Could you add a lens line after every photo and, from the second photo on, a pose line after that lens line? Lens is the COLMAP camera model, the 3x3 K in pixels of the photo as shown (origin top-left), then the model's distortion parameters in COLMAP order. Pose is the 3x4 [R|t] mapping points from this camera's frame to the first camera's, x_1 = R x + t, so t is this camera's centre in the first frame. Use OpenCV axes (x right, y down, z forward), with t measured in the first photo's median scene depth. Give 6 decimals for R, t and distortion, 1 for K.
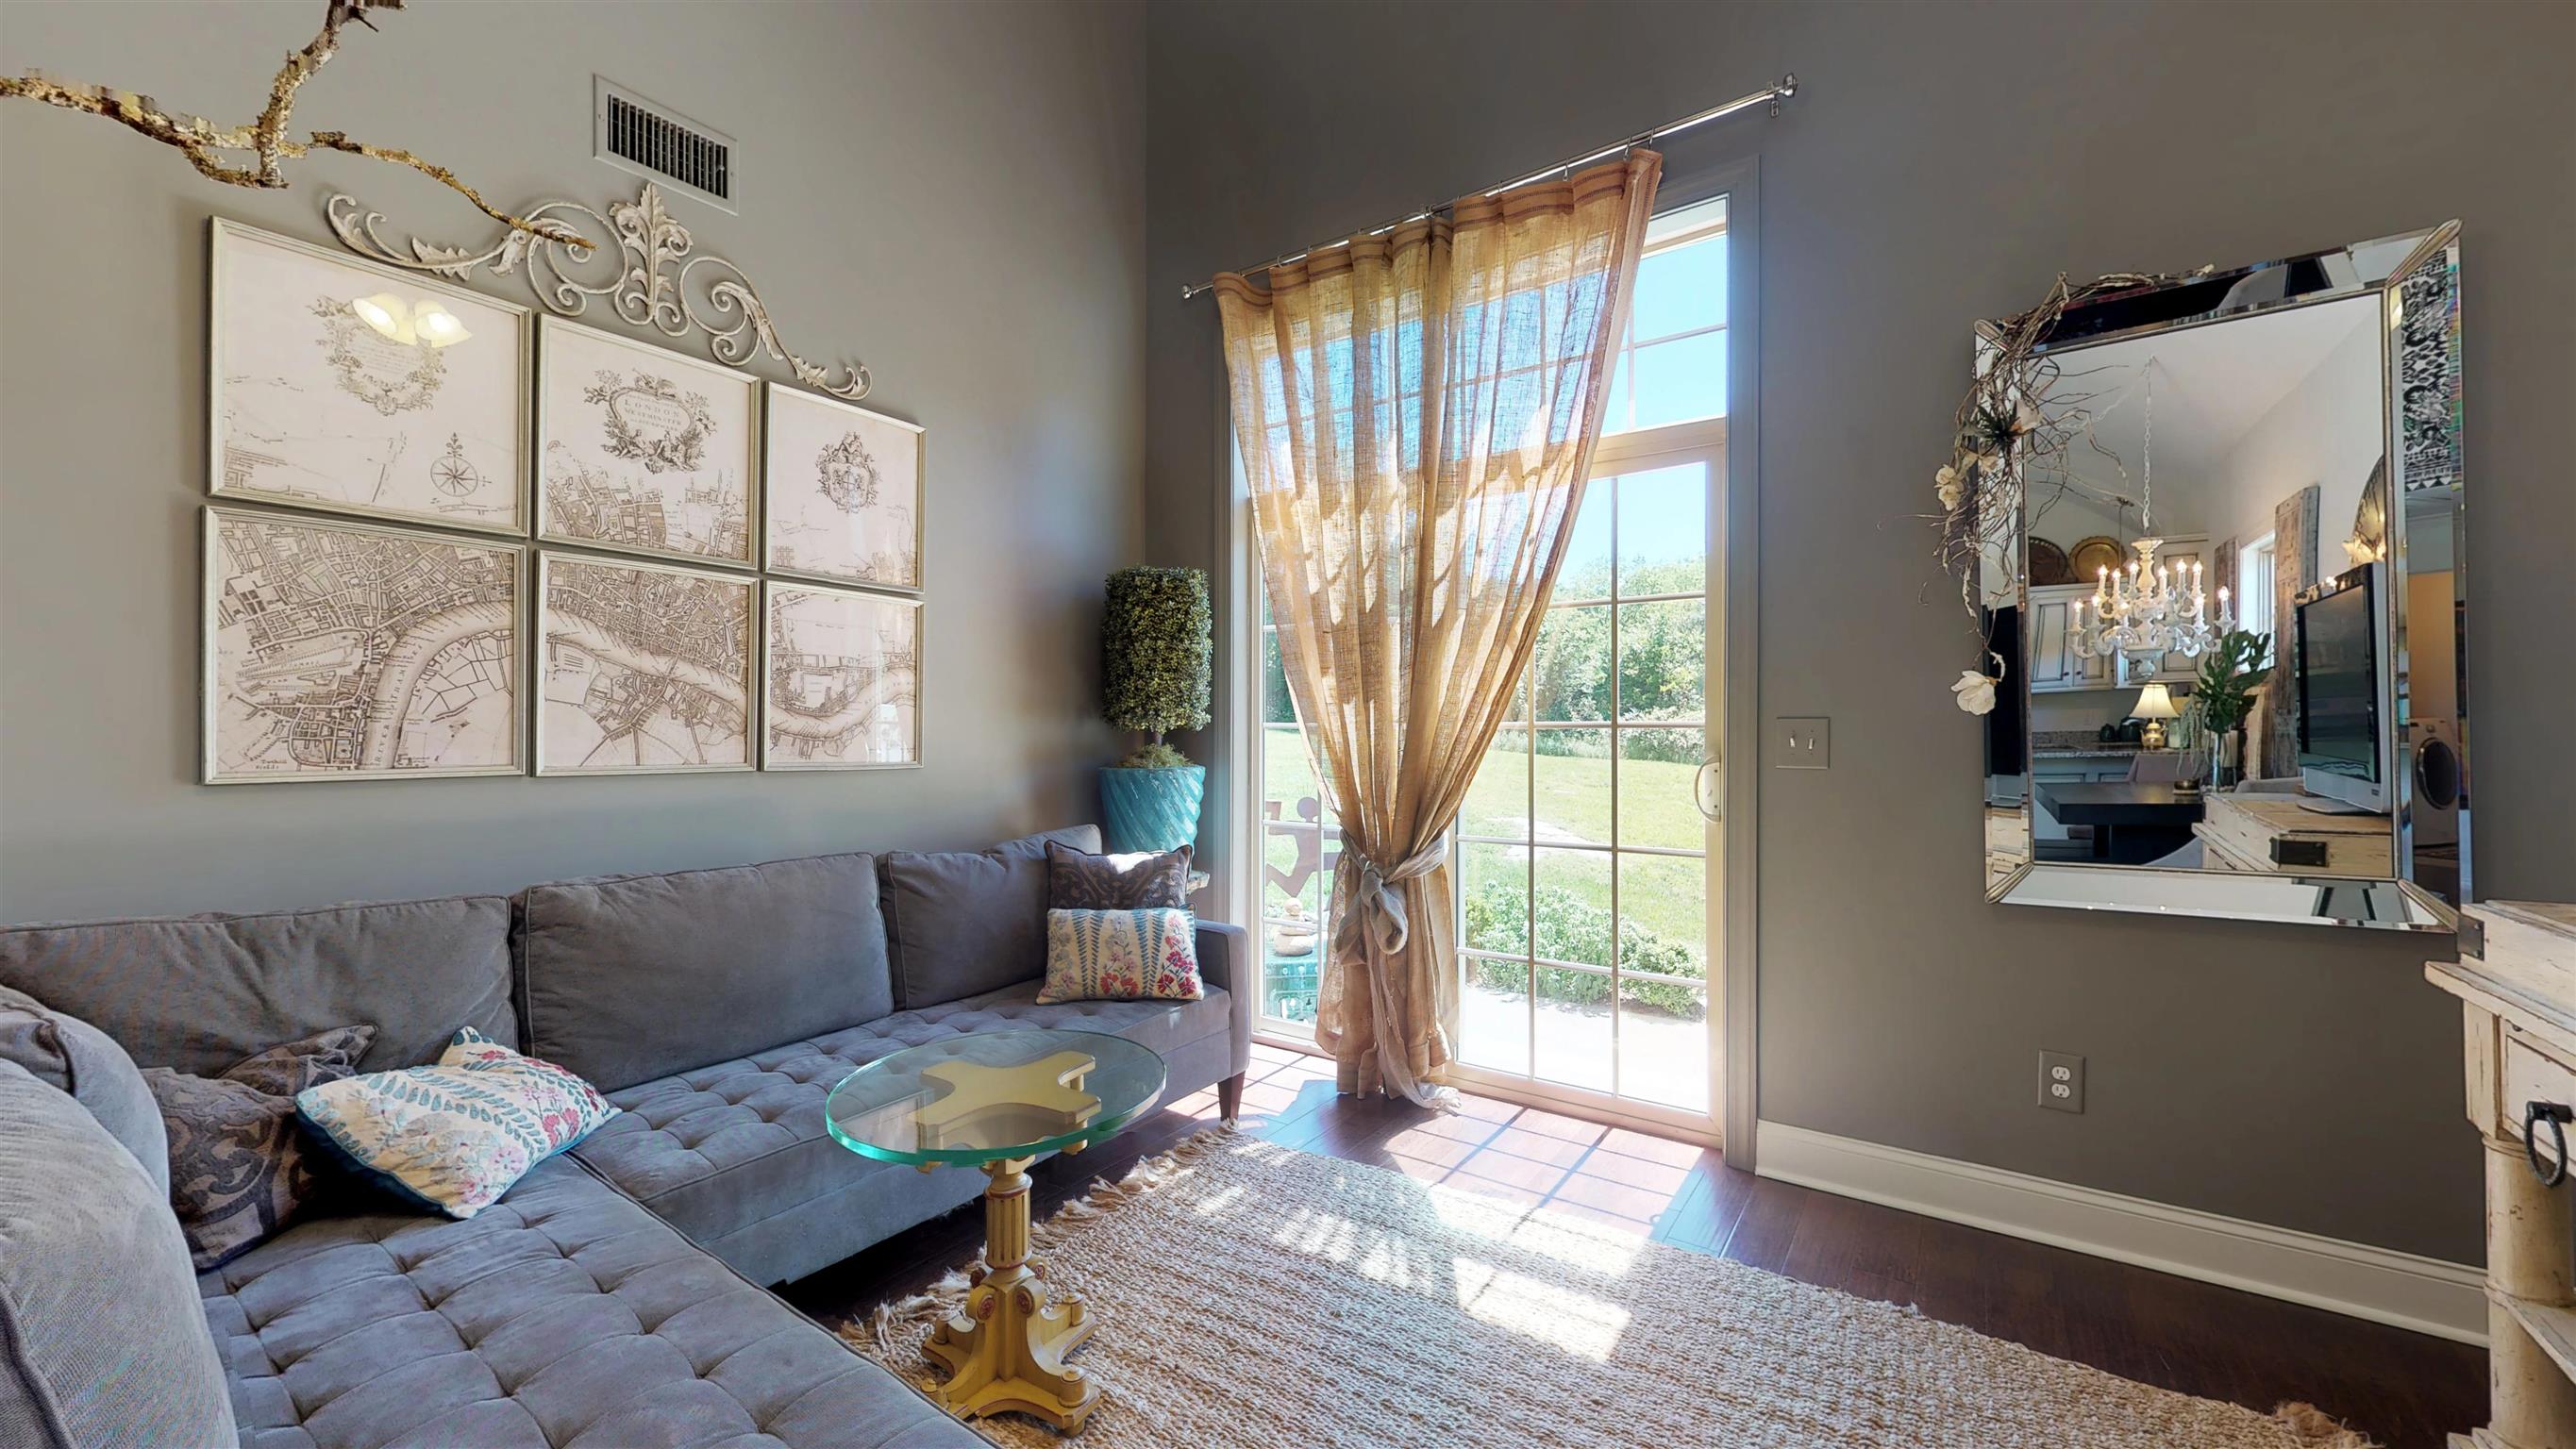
lens RADIAL K [[969.6, 0, 1283.9], [0, 969.6, 722.4], [0, 0, 1]] dist [0.000586, -0.000172]
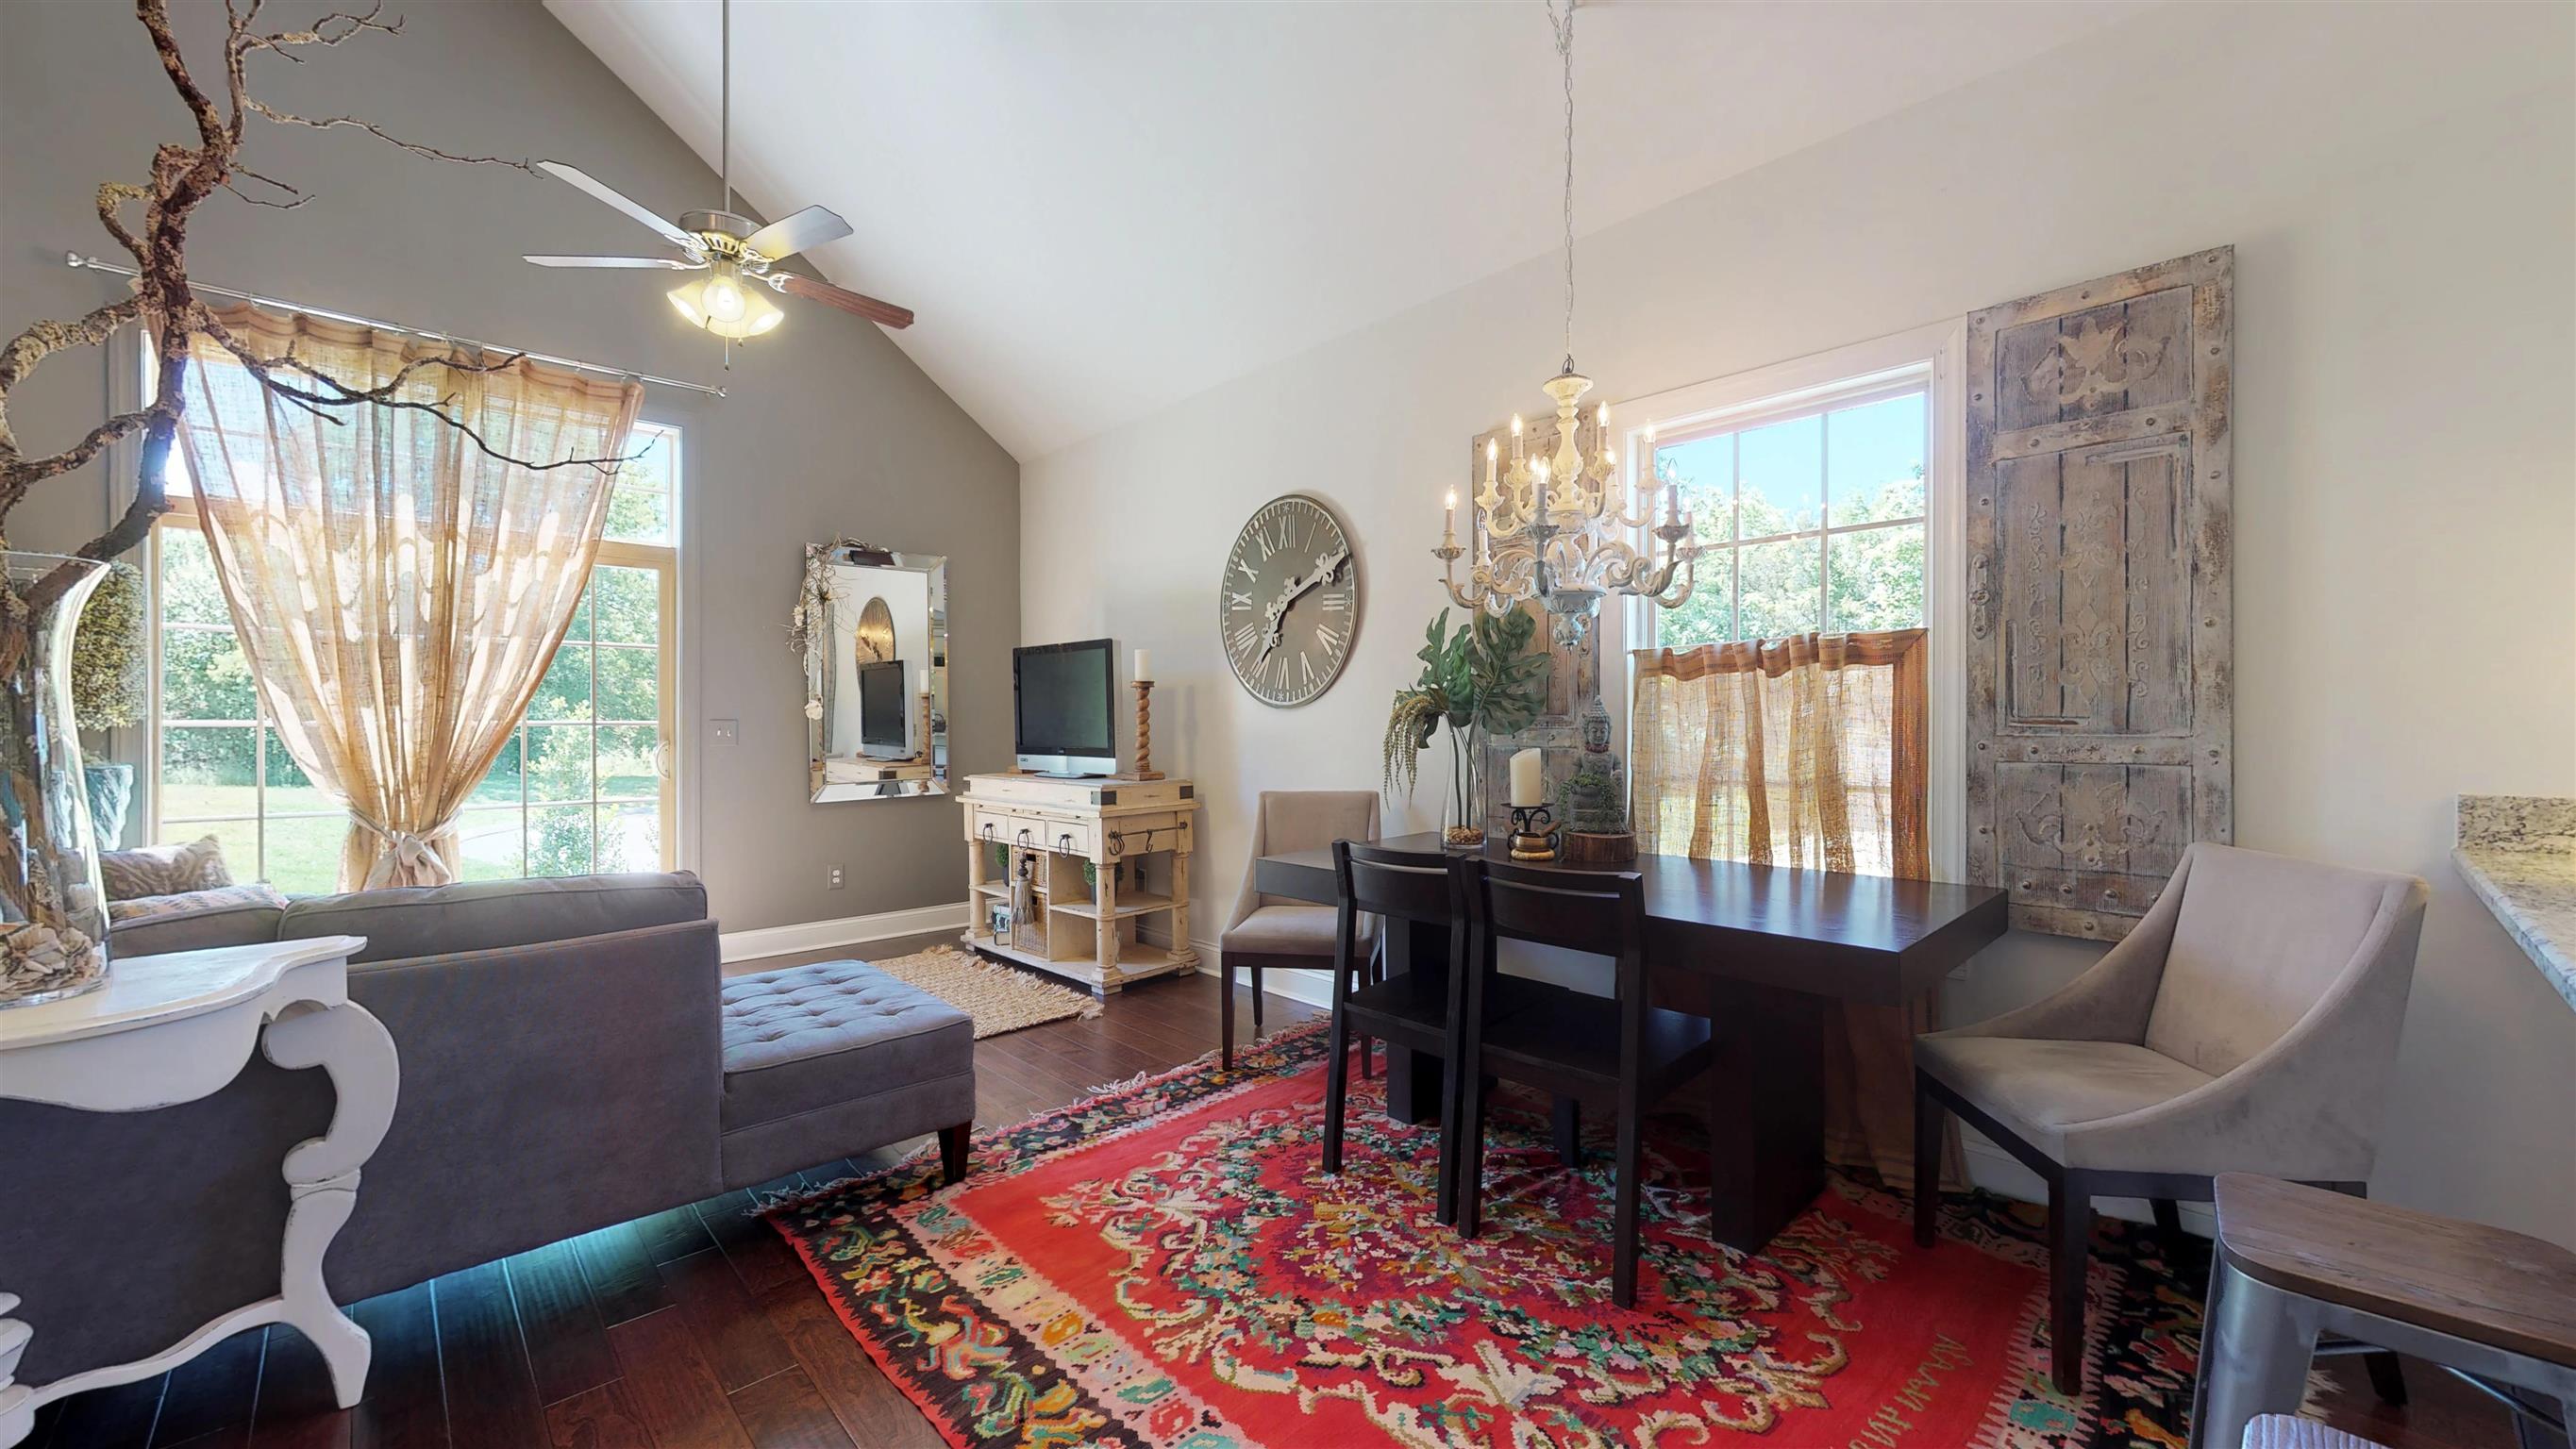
lens RADIAL K [[969.6, 0, 1289.1], [0, 969.6, 726.0], [0, 0, 1]] dist [0.000586, -0.000172]
pose [[0.203975, -0.000870, 0.978976, -0.909589], [-0.003510, 0.999993, 0.001620, -0.000334], [-0.978970, -0.003767, 0.203970, -0.390562]]
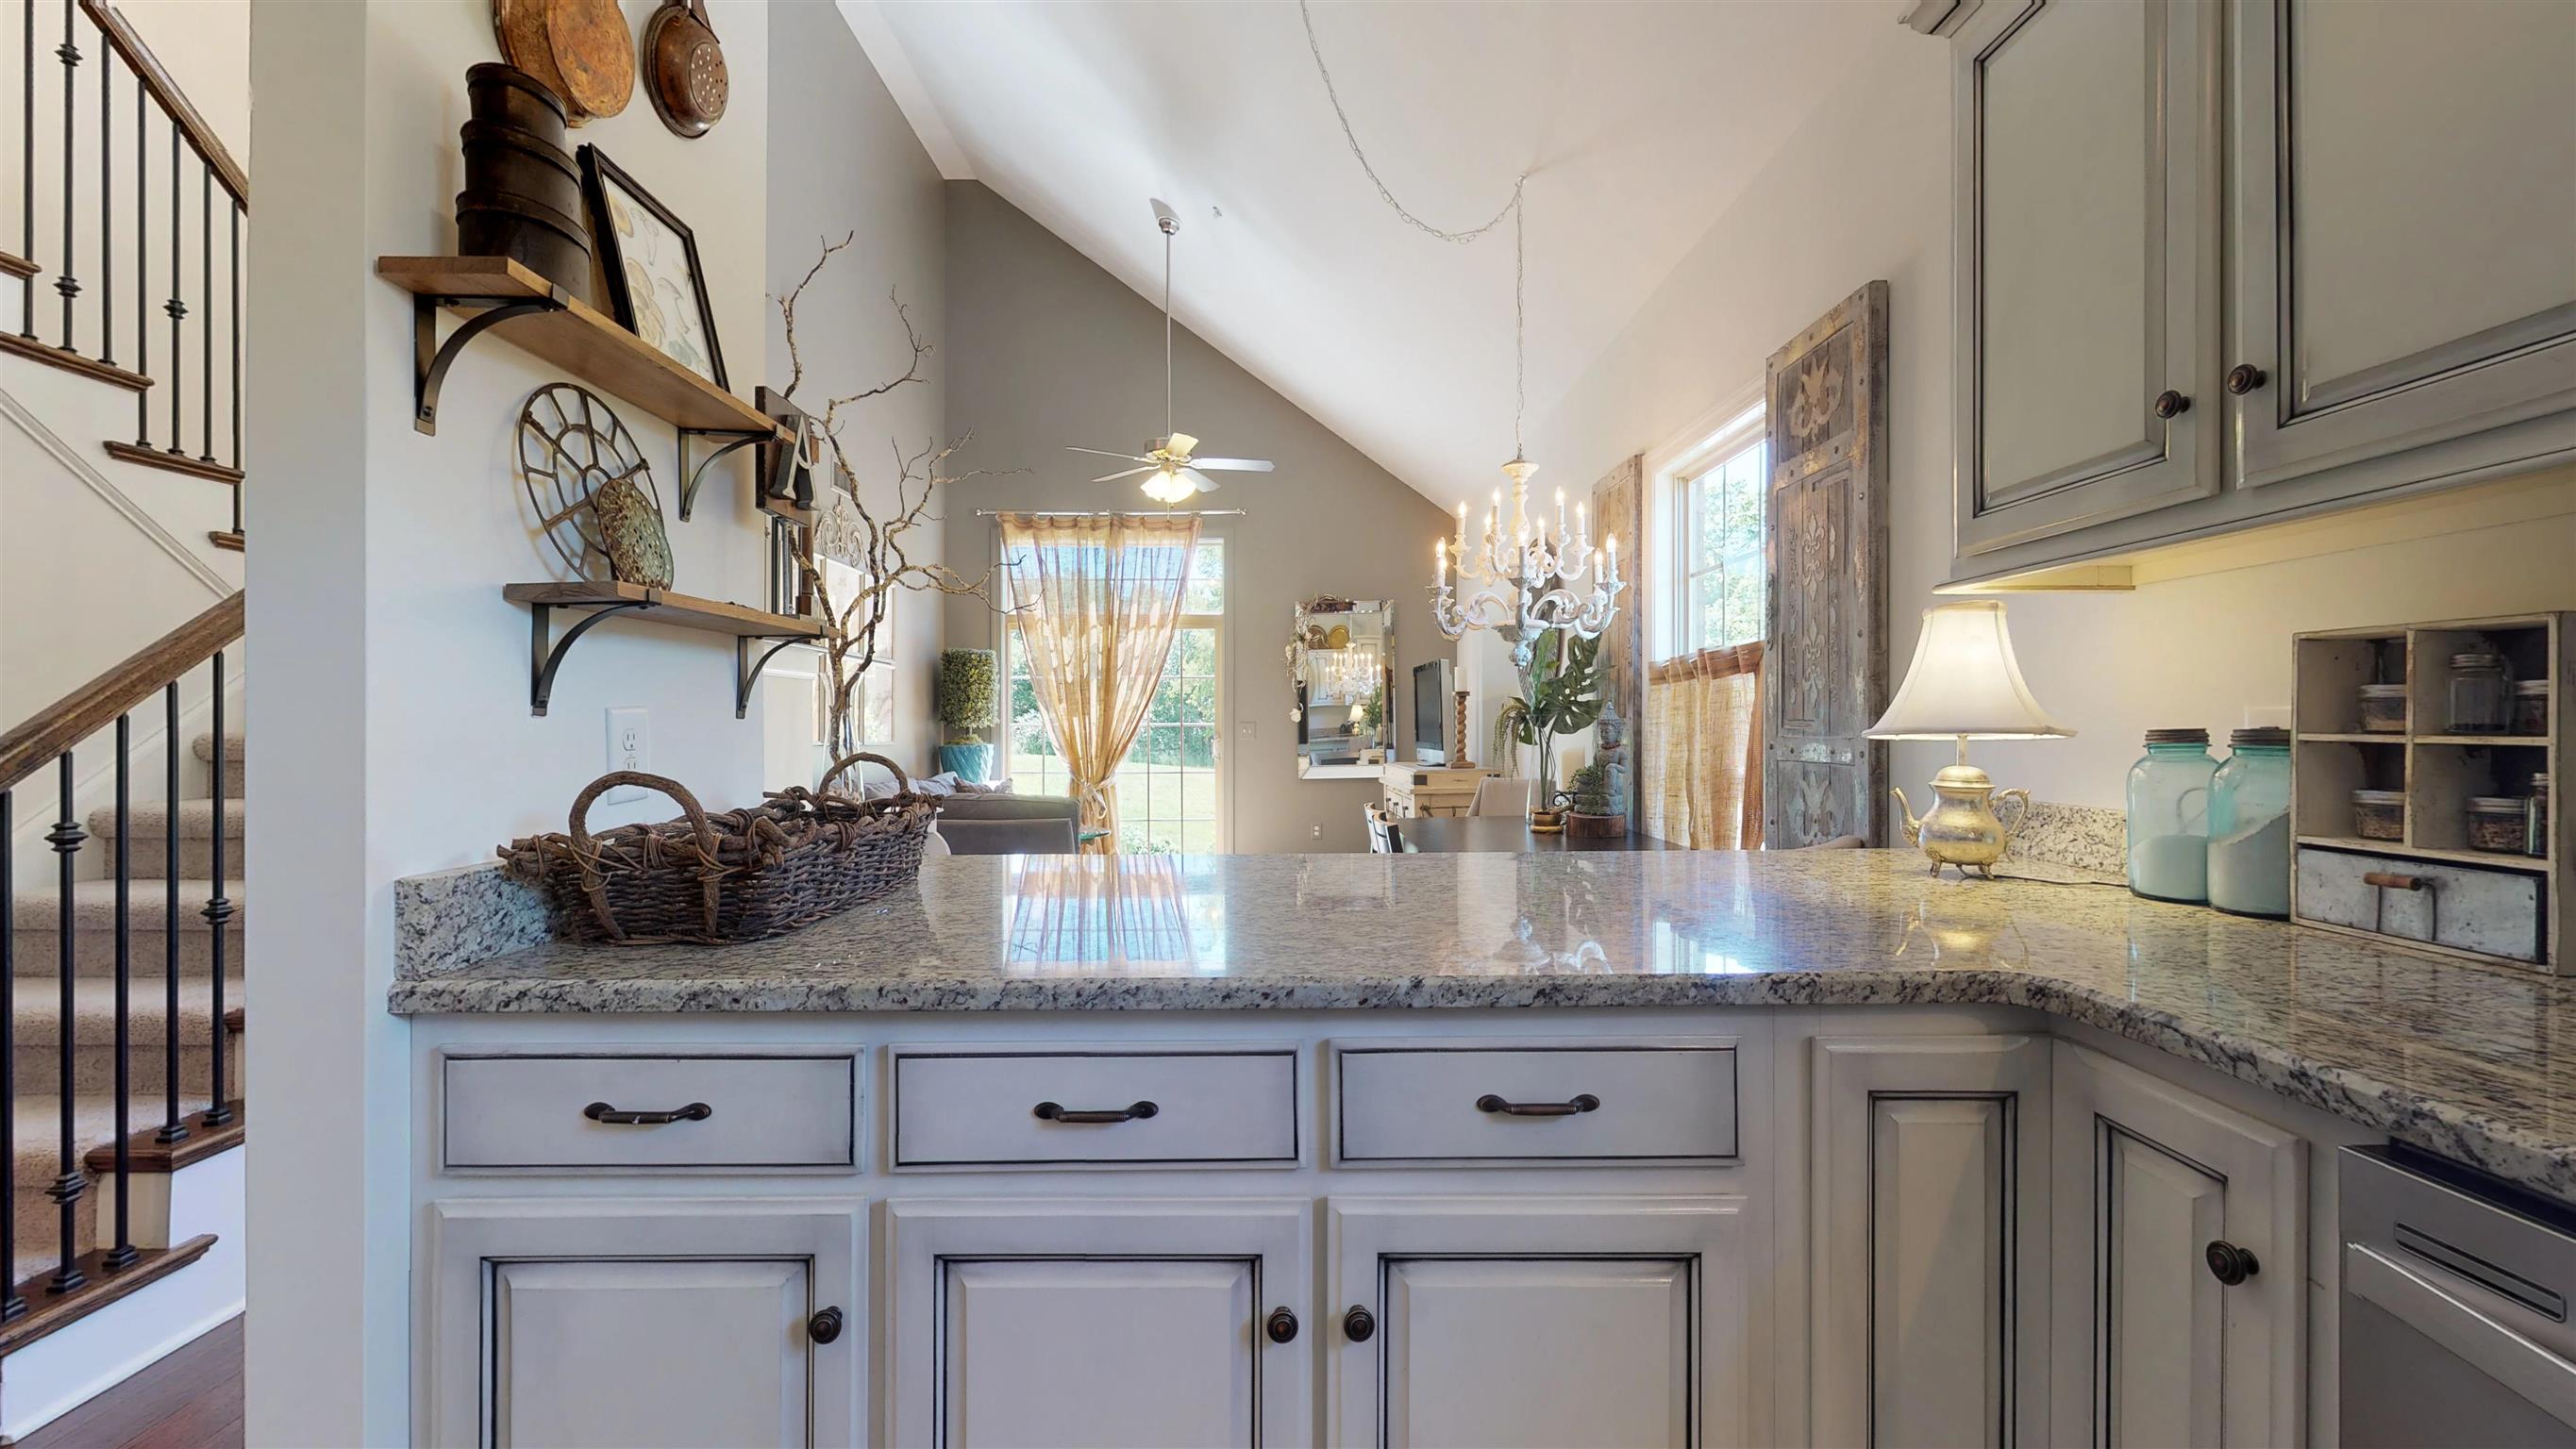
lens RADIAL K [[969.6, 0, 1292.5], [0, 969.6, 728.4], [0, 0, 1]] dist [0.000586, -0.000172]
pose [[0.807660, -0.003327, 0.589639, -0.898543], [-0.000682, 0.999978, 0.006576, -0.005285], [-0.589648, -0.005713, 0.807640, -1.199046]]
